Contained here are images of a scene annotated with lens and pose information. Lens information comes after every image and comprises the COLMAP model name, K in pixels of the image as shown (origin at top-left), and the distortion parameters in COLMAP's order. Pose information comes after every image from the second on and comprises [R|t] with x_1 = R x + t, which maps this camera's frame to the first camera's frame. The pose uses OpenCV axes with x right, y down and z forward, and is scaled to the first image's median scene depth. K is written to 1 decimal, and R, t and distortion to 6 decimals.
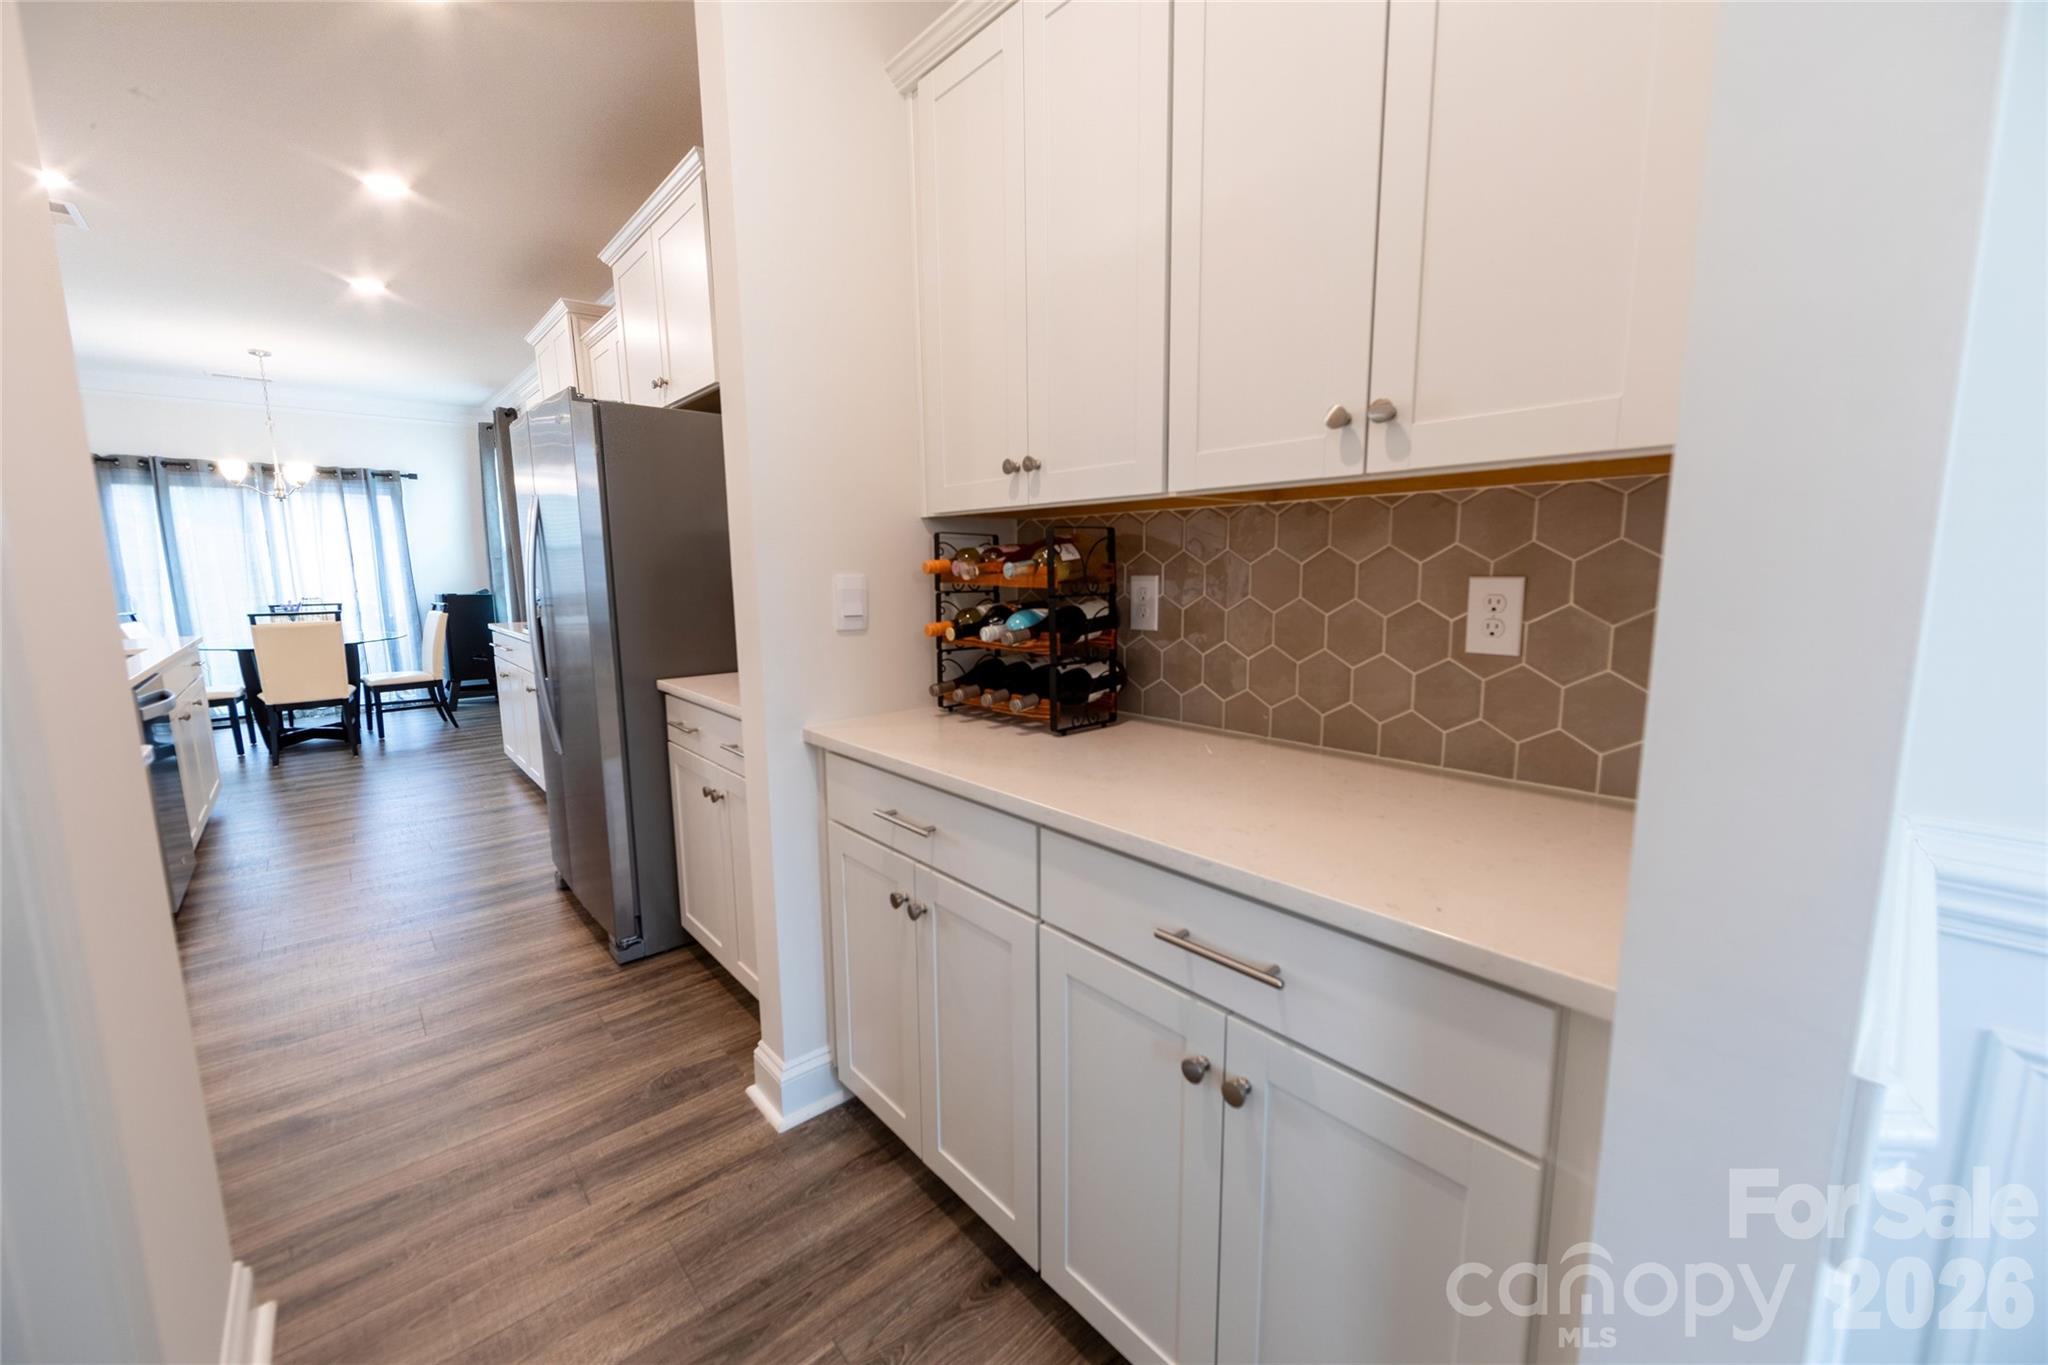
lens RADIAL K [[793.6, 0, 1024.0], [0, 793.6, 682.5], [0, 0, 1]] dist [0.011992, -0.005108]
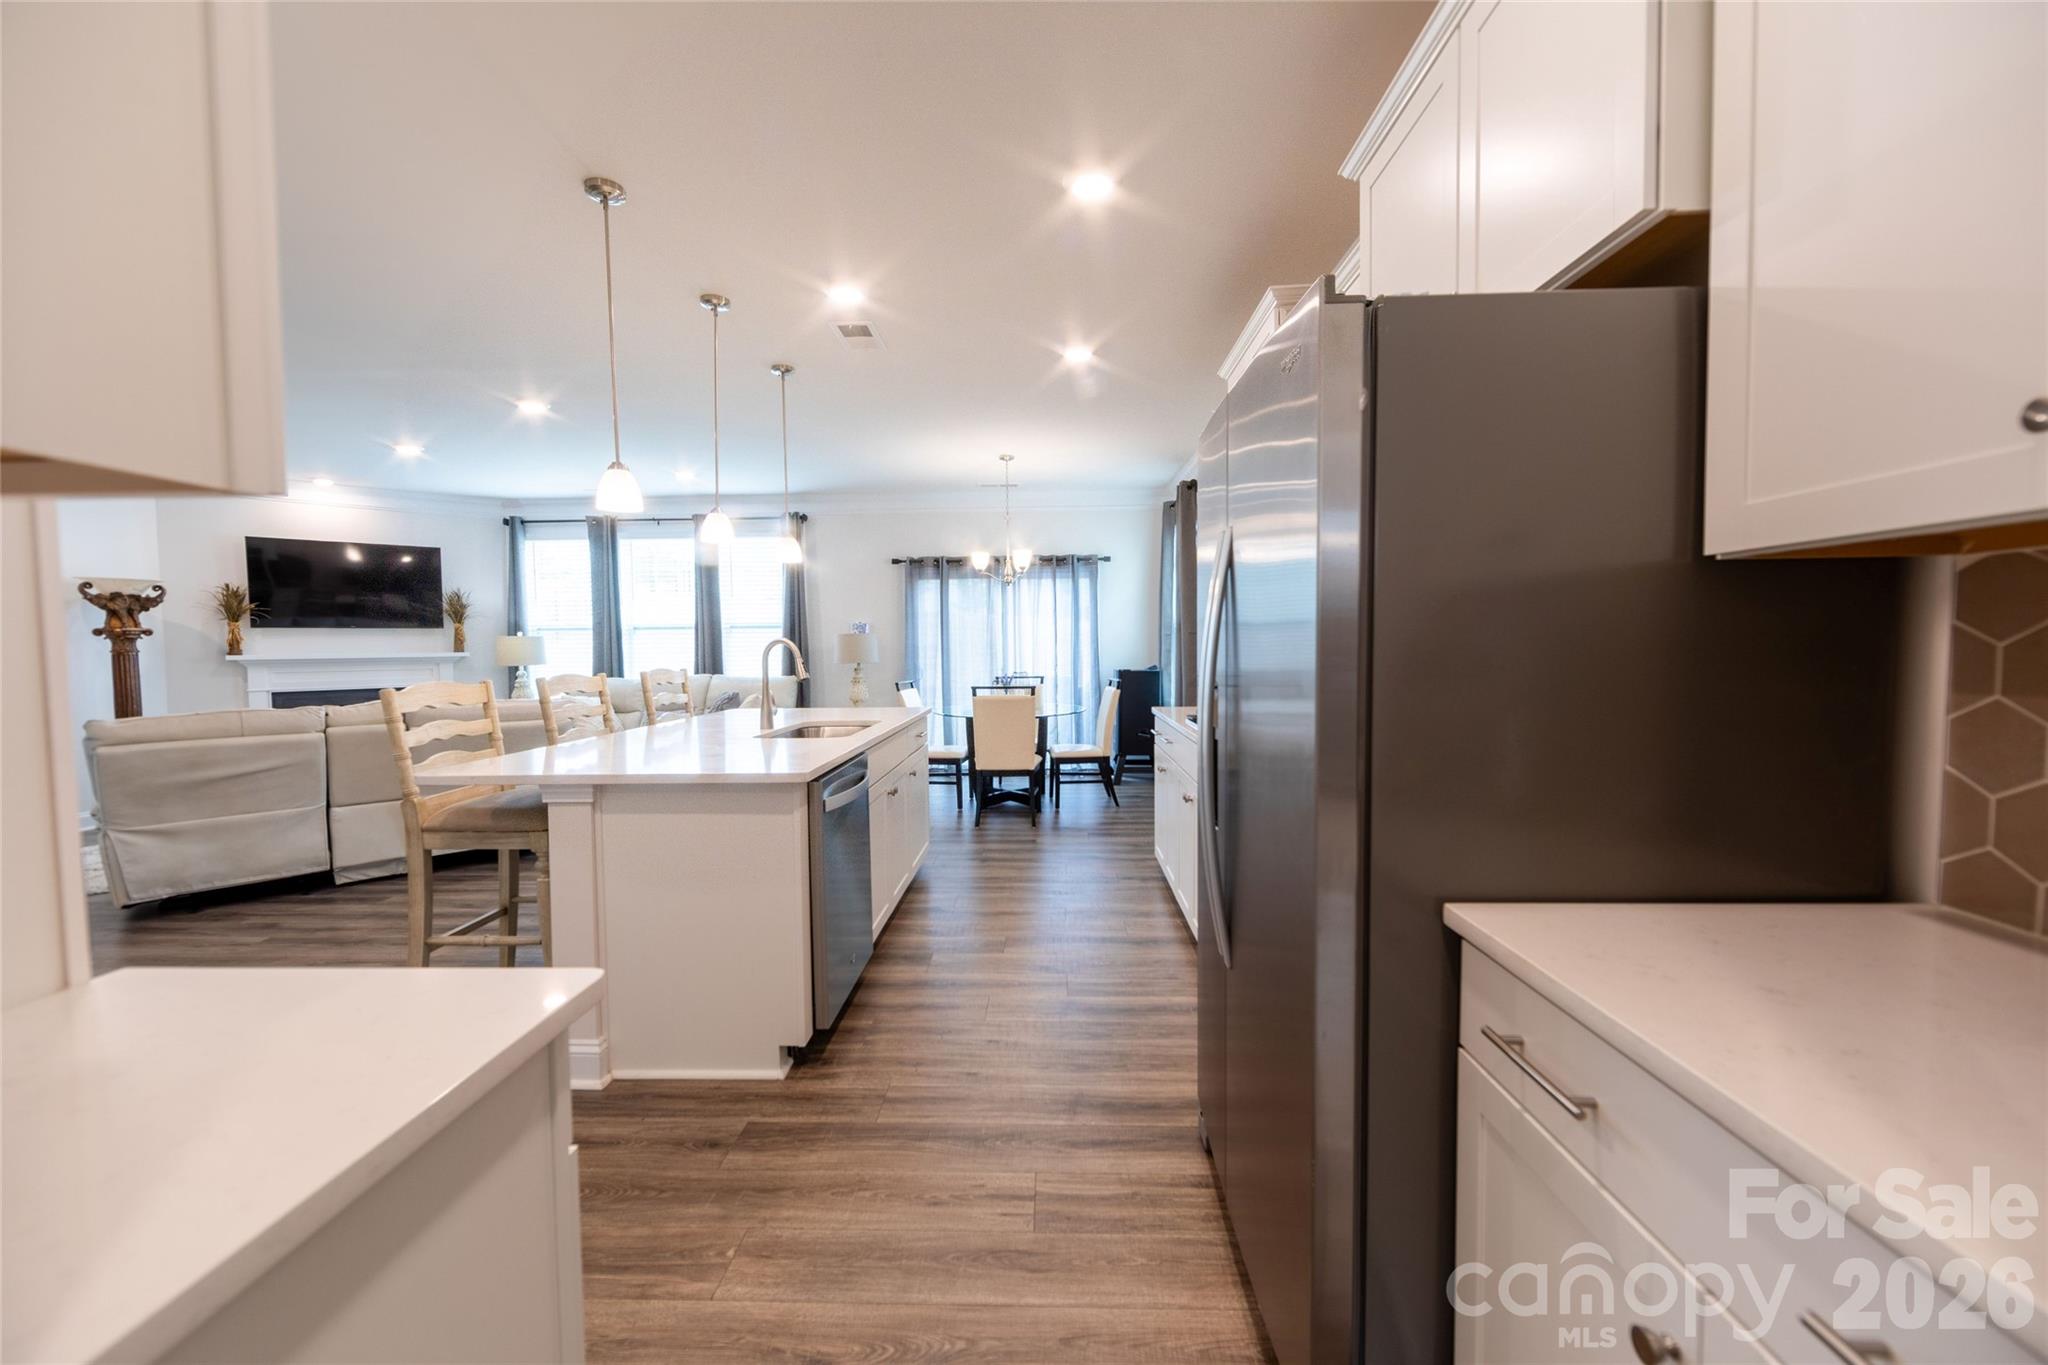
lens RADIAL K [[793.6, 0, 1024.0], [0, 793.6, 682.5], [0, 0, 1]] dist [0.011992, -0.005108]
pose [[0.726720, 0.033957, -0.686094, -0.140653], [-0.096584, 0.993907, -0.053111, -0.034086], [0.680110, 0.104863, 0.725571, 0.213599]]
